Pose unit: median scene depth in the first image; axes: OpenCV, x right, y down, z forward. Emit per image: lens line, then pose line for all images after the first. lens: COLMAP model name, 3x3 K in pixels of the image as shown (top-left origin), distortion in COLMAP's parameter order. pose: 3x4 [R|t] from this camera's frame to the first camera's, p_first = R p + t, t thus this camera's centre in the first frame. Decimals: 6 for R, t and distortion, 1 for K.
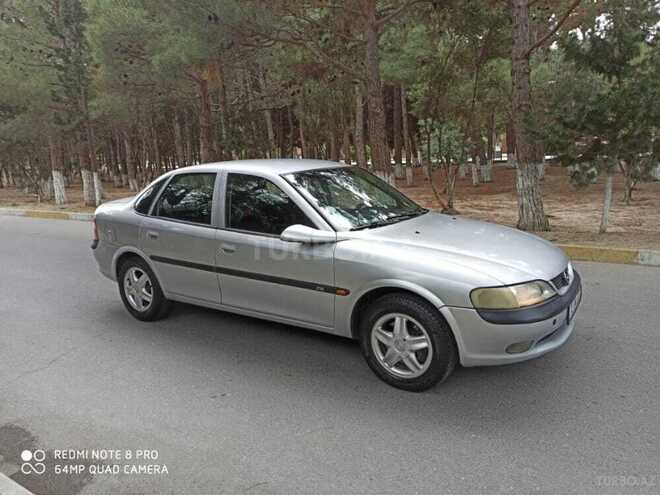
lens RADIAL K [[484.8, 0, 332.6], [0, 484.8, 248.6], [0, 0, 1]] dist [0.063800, -0.061453]
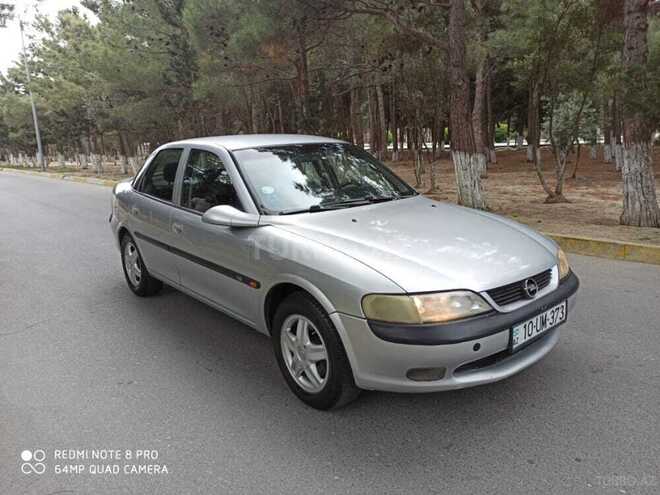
lens RADIAL K [[484.8, 0, 332.6], [0, 484.8, 248.6], [0, 0, 1]] dist [0.063800, -0.061453]
pose [[0.960096, 0.062295, -0.272646, 0.376048], [-0.052588, 0.997700, 0.042775, -0.018739], [0.274683, -0.026730, 0.961163, 0.190860]]
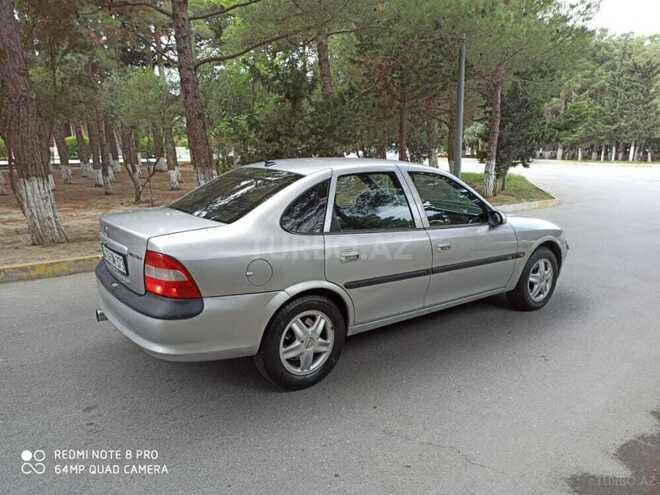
lens RADIAL K [[484.8, 0, 332.6], [0, 484.8, 248.6], [0, 0, 1]] dist [0.063800, -0.061453]
pose [[0.328292, -0.154462, 0.931862, -1.382311], [0.171390, 0.979904, 0.102046, -0.153357], [-0.928897, 0.126211, 0.348168, 0.978334]]
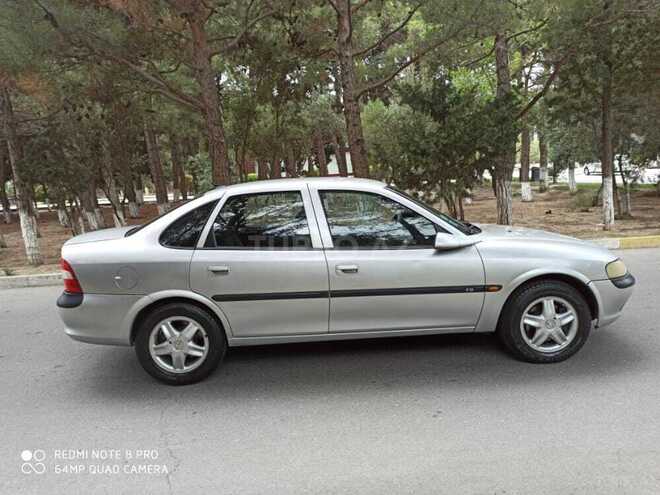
lens RADIAL K [[484.8, 0, 332.6], [0, 484.8, 248.6], [0, 0, 1]] dist [0.063800, -0.061453]
pose [[0.815202, -0.093651, 0.571555, -0.862621], [0.138776, 0.989677, -0.035773, -0.009402], [-0.562305, 0.108481, 0.819784, 0.286885]]
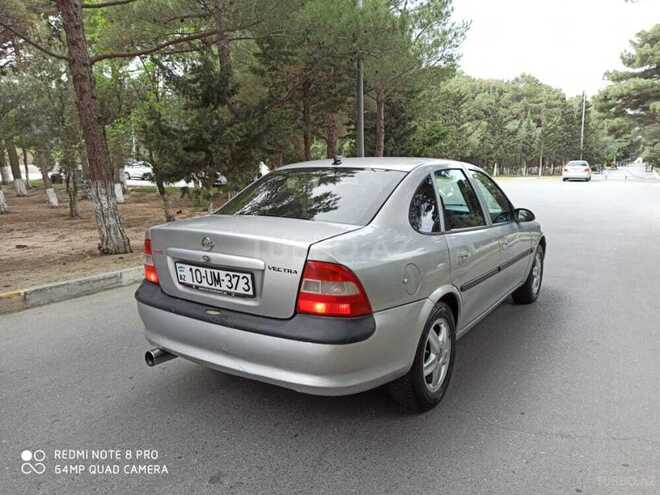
lens RADIAL K [[484.8, 0, 332.6], [0, 484.8, 248.6], [0, 0, 1]] dist [0.063800, -0.061453]
pose [[-0.007776, -0.129188, 0.991590, -1.363248], [0.200348, 0.971312, 0.128117, -0.211521], [-0.979694, 0.199659, 0.018330, 1.502248]]
